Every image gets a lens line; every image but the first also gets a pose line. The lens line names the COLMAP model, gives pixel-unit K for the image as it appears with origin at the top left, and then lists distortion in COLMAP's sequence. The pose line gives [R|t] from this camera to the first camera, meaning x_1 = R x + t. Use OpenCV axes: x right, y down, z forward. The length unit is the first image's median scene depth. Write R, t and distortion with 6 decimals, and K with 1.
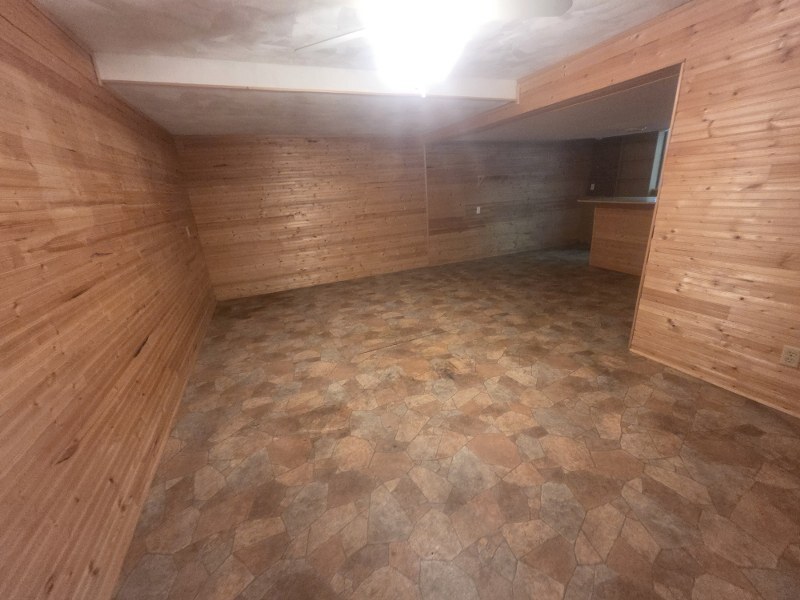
lens RADIAL K [[327.8, 0, 384.8], [0, 327.8, 301.1], [0, 0, 1]] dist [-0.012354, 0.006019]
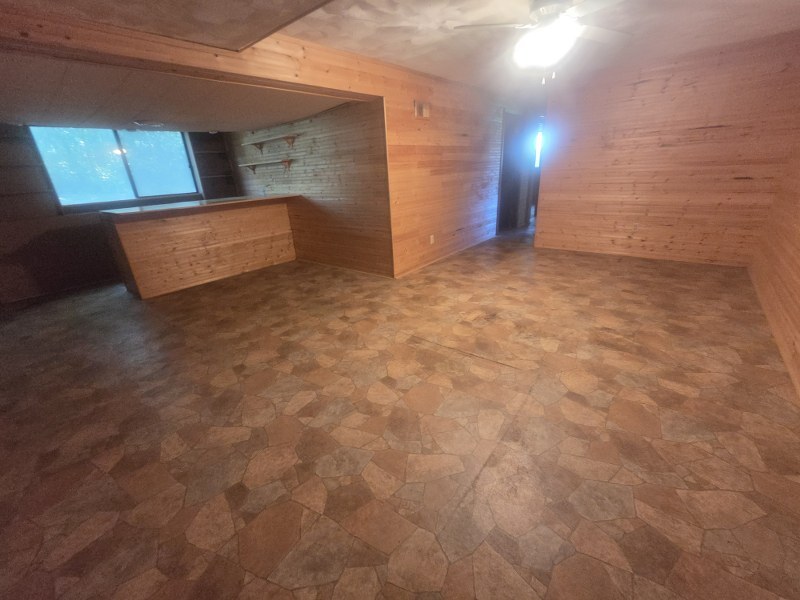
lens RADIAL K [[327.8, 0, 384.8], [0, 327.8, 301.1], [0, 0, 1]] dist [-0.012354, 0.006019]
pose [[-0.466685, -0.253793, 0.847228, -0.613522], [0.364372, 0.817694, 0.445656, -0.493175], [-0.805877, 0.516687, -0.289130, 1.539900]]
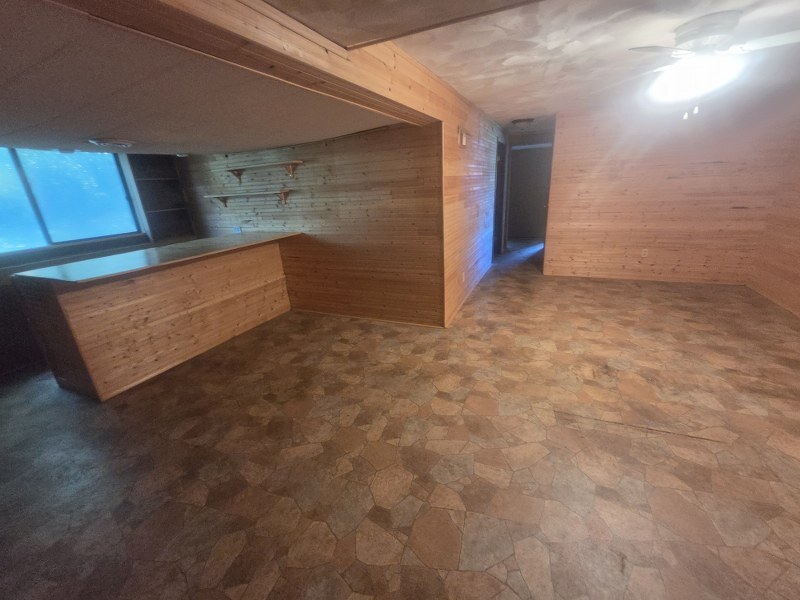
lens RADIAL K [[330.8, 0, 376.9], [0, 330.8, 301.7], [0, 0, 1]] dist [-0.015313, 0.007060]
pose [[-0.686607, -0.153932, 0.710546, -0.026299], [0.325911, 0.808461, 0.490075, -0.708405], [-0.649887, 0.568063, -0.504927, 1.800779]]
